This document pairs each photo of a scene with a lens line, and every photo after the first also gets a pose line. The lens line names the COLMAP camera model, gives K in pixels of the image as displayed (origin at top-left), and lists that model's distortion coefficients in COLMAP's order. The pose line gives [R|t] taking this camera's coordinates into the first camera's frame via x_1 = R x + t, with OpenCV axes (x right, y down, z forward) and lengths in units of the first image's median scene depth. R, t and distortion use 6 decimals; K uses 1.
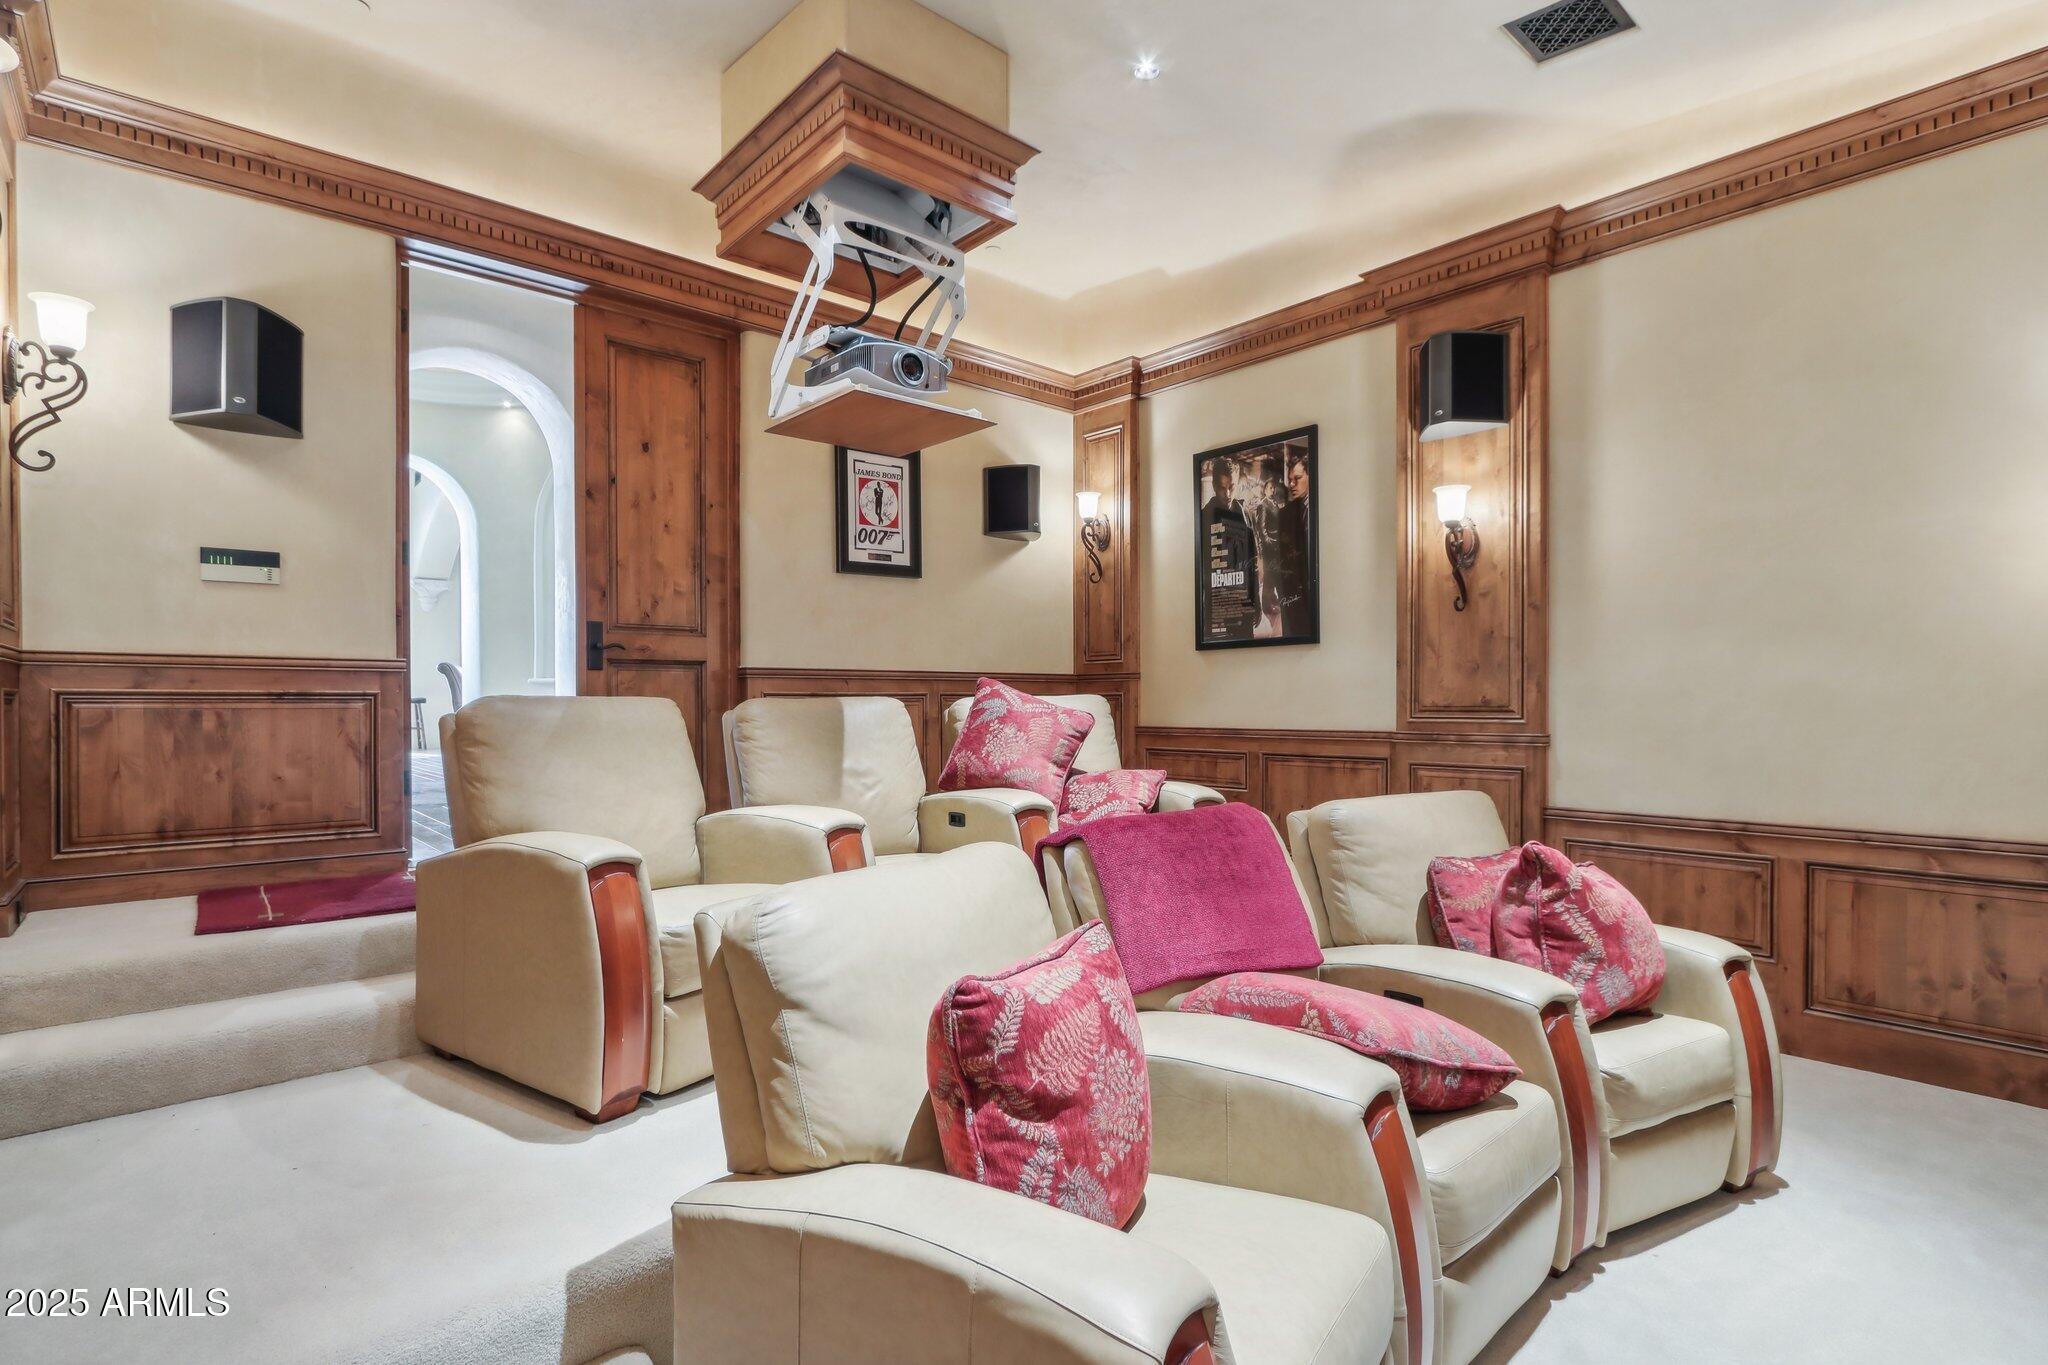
lens RADIAL K [[962.5, 0, 1019.7], [0, 962.5, 703.1], [0, 0, 1]] dist [-0.001206, -0.001006]
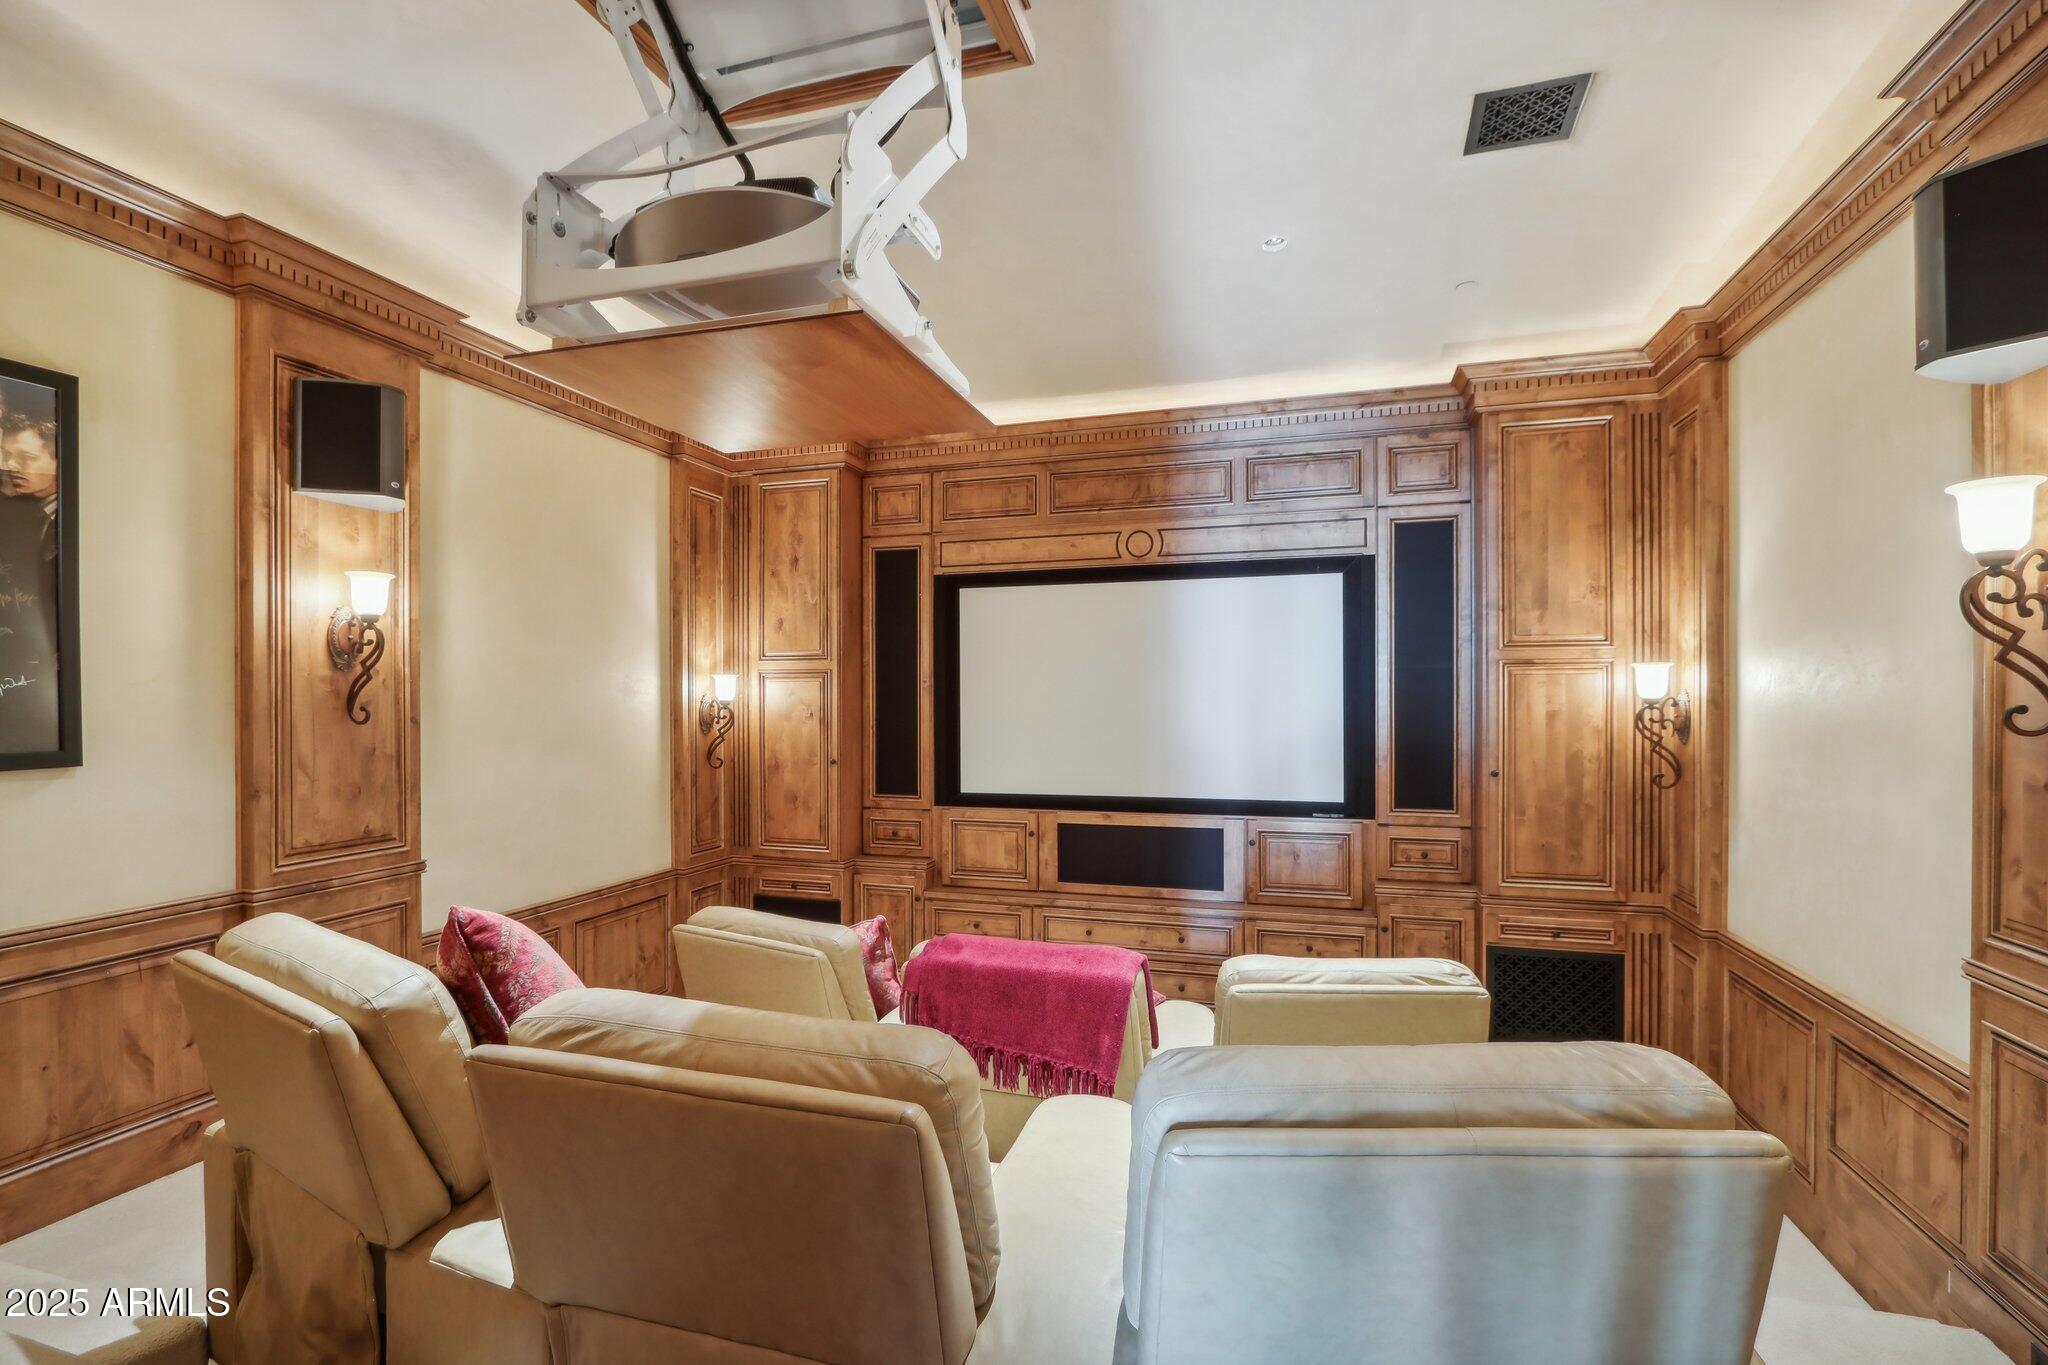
lens RADIAL K [[962.5, 0, 1019.7], [0, 962.5, 703.1], [0, 0, 1]] dist [-0.001206, -0.001006]
pose [[-0.517820, 0.002355, 0.855486, -0.514928], [0.005044, 0.999987, 0.000301, -0.109116], [-0.855475, 0.004471, -0.517826, 0.928245]]
